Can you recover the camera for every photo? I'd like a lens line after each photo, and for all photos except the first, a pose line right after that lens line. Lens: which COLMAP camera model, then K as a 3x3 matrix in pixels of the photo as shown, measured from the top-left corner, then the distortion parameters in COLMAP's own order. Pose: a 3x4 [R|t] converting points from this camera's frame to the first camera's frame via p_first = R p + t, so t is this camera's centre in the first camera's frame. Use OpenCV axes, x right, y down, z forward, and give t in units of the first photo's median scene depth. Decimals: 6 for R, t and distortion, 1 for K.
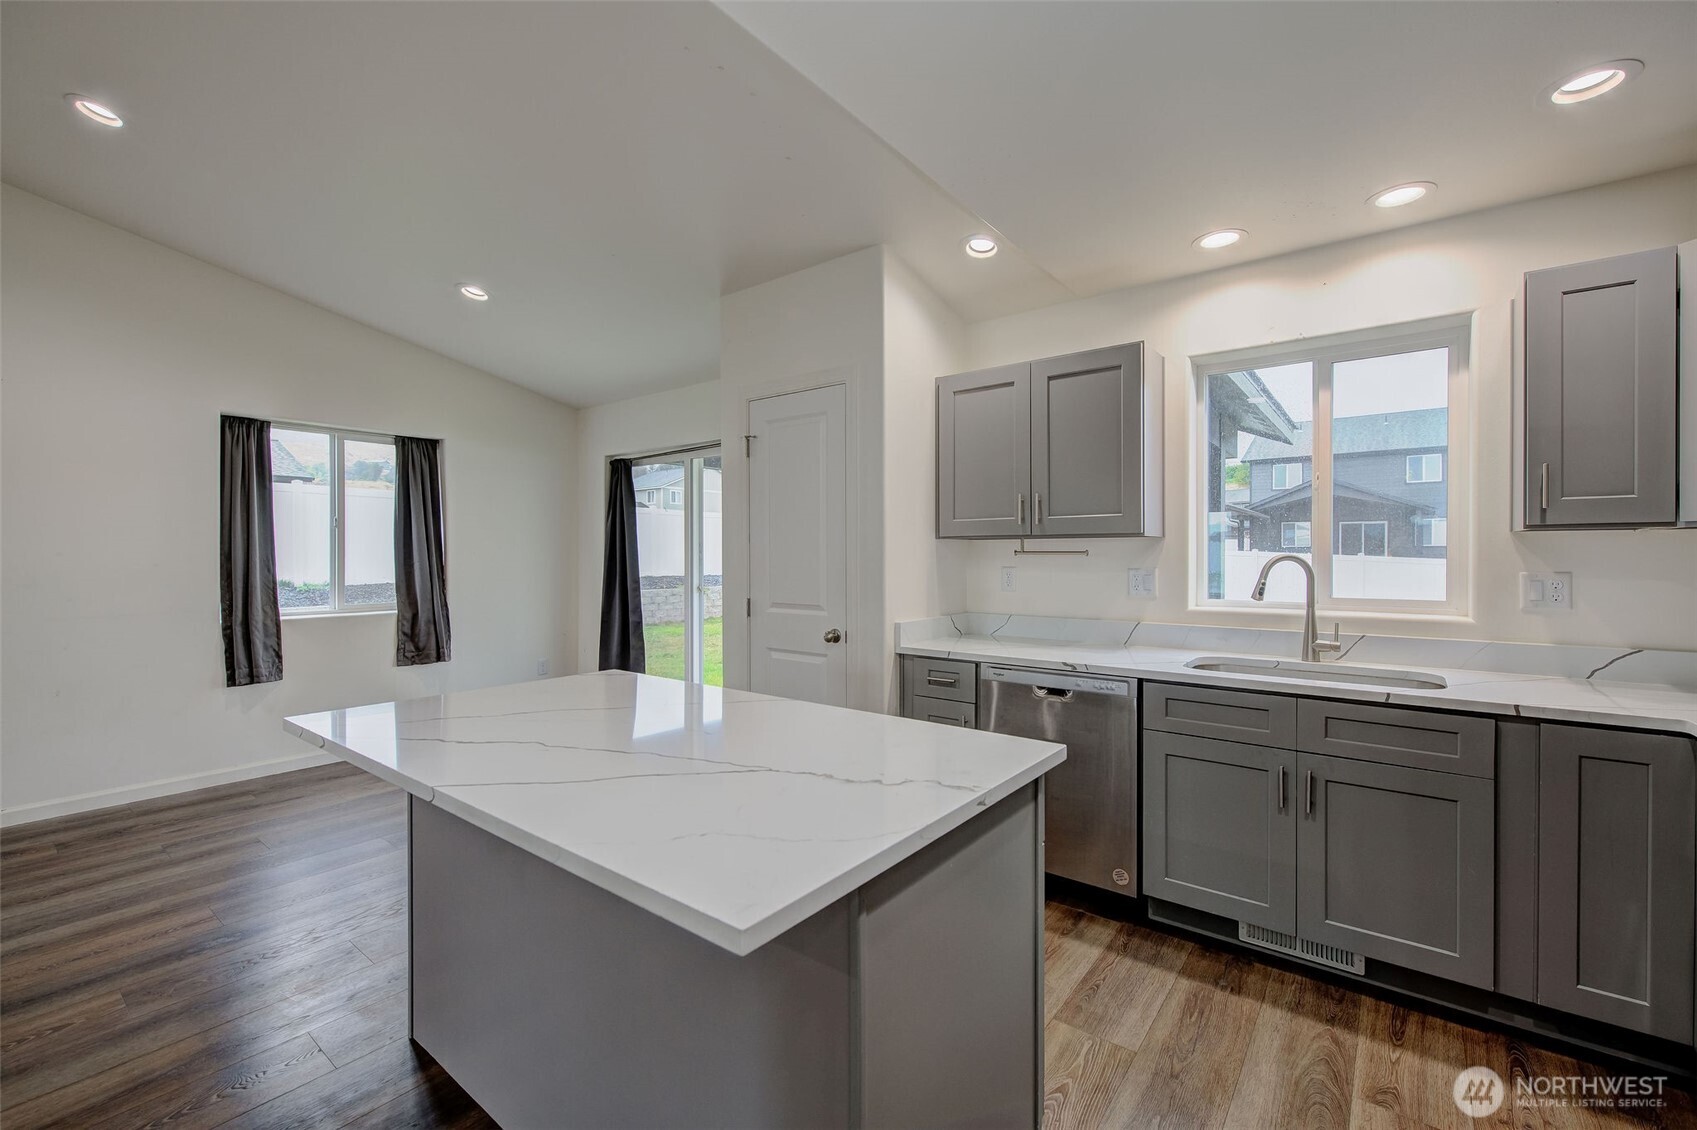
lens RADIAL K [[716.7, 0, 862.4], [0, 716.7, 556.8], [0, 0, 1]] dist [0.001561, -0.000188]
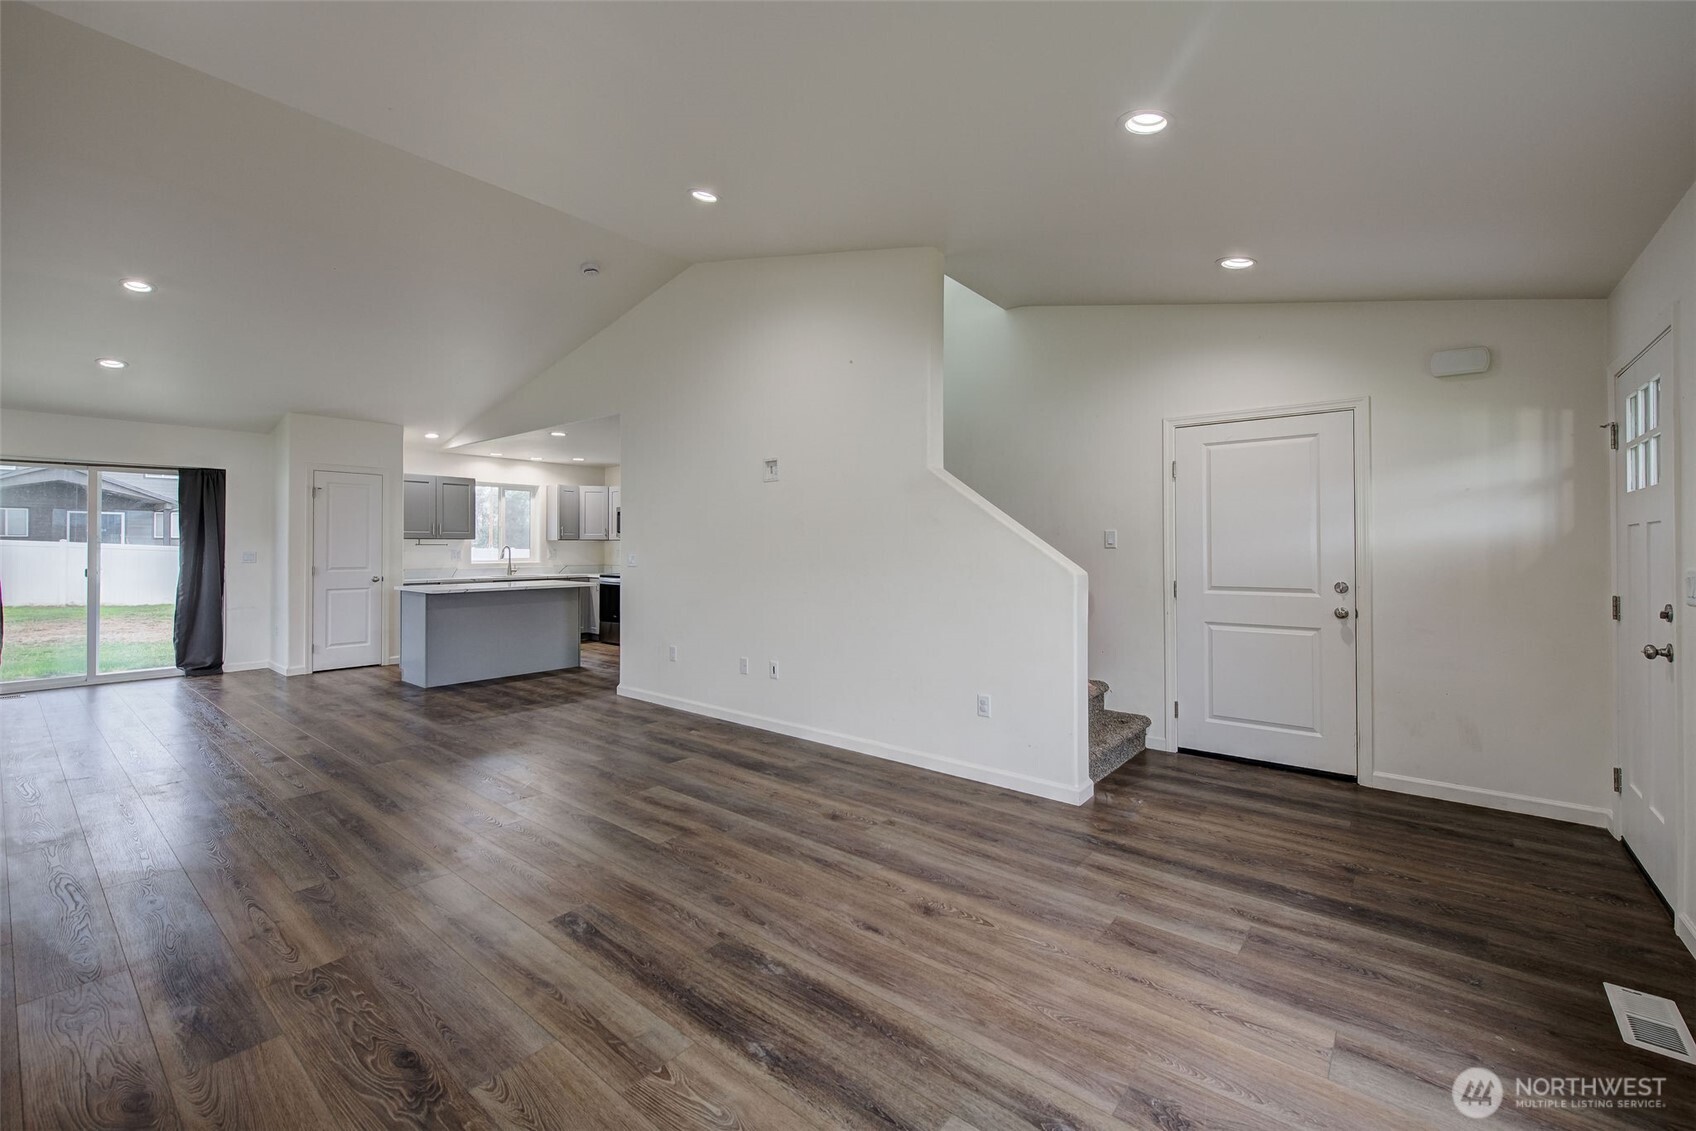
lens RADIAL K [[705.5, 0, 830.6], [0, 705.5, 538.4], [0, 0, 1]] dist [-0.000016, 0.000064]
pose [[0.057389, 0.012063, 0.998279, -2.100121], [0.001798, 0.999924, -0.012187, 0.004576], [-0.998350, 0.002495, 0.057363, -0.599004]]
